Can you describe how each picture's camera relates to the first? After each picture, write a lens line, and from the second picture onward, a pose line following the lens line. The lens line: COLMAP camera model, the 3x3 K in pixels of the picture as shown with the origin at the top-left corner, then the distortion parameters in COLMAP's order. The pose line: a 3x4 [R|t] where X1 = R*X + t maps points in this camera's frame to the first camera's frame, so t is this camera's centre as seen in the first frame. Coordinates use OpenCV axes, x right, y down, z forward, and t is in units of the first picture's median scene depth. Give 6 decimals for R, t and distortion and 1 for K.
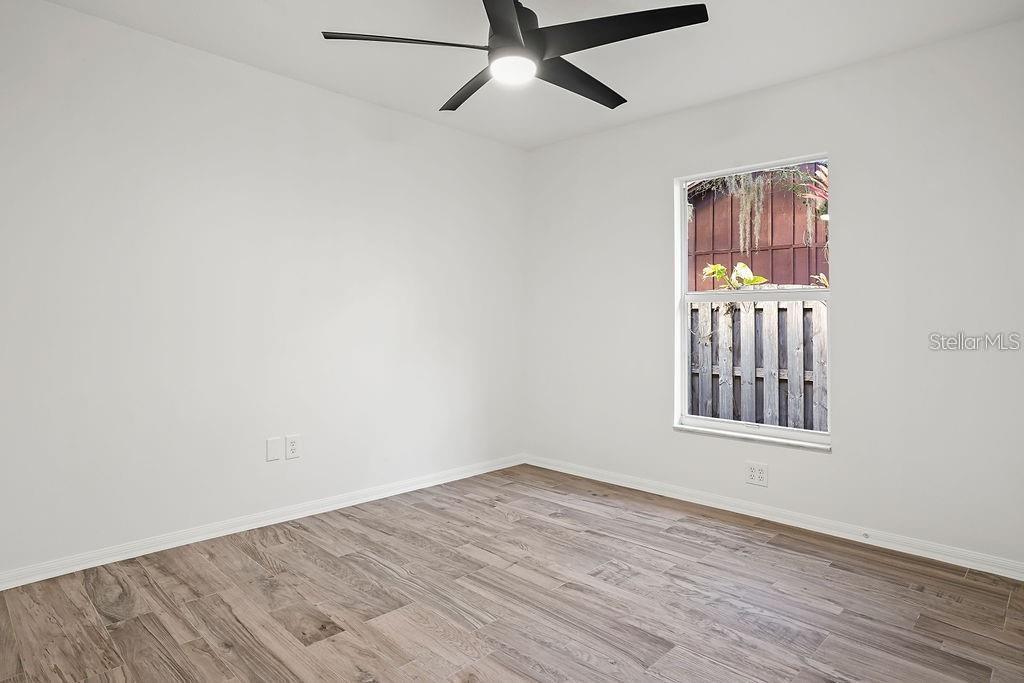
lens RADIAL K [[564.2, 0, 508.8], [0, 564.2, 335.4], [0, 0, 1]] dist [-0.050596, 0.037568]
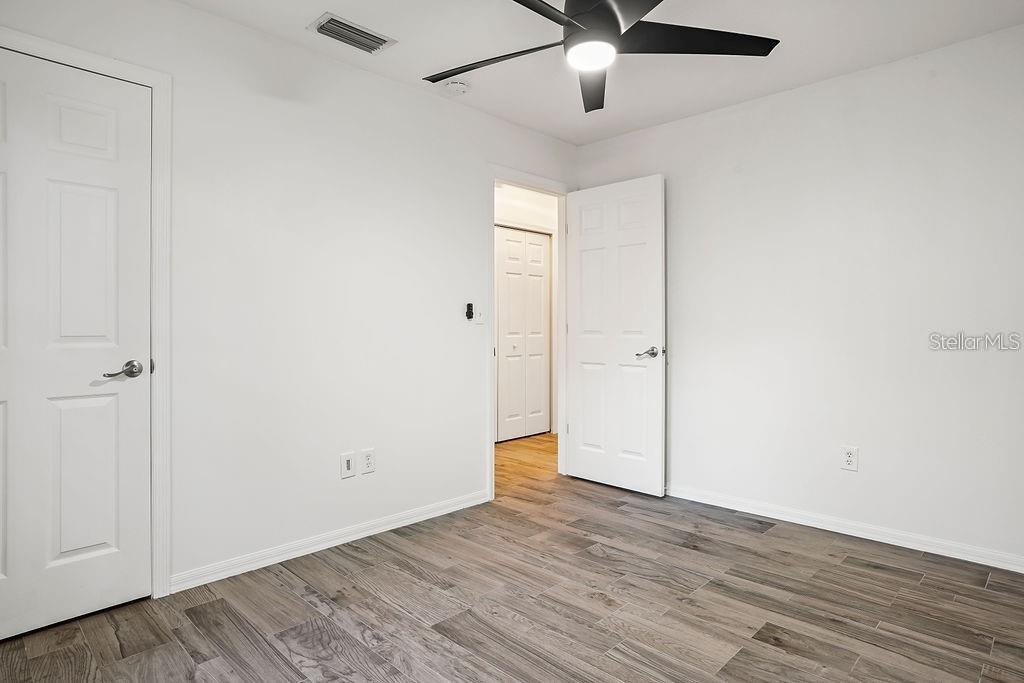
lens RADIAL K [[564.2, 0, 508.8], [0, 564.2, 335.4], [0, 0, 1]] dist [-0.050596, 0.037568]
pose [[-0.999917, -0.008630, 0.009562, 0.137165], [-0.008215, 0.999055, 0.042691, -0.052656], [-0.009921, 0.042609, -0.999043, 1.970636]]
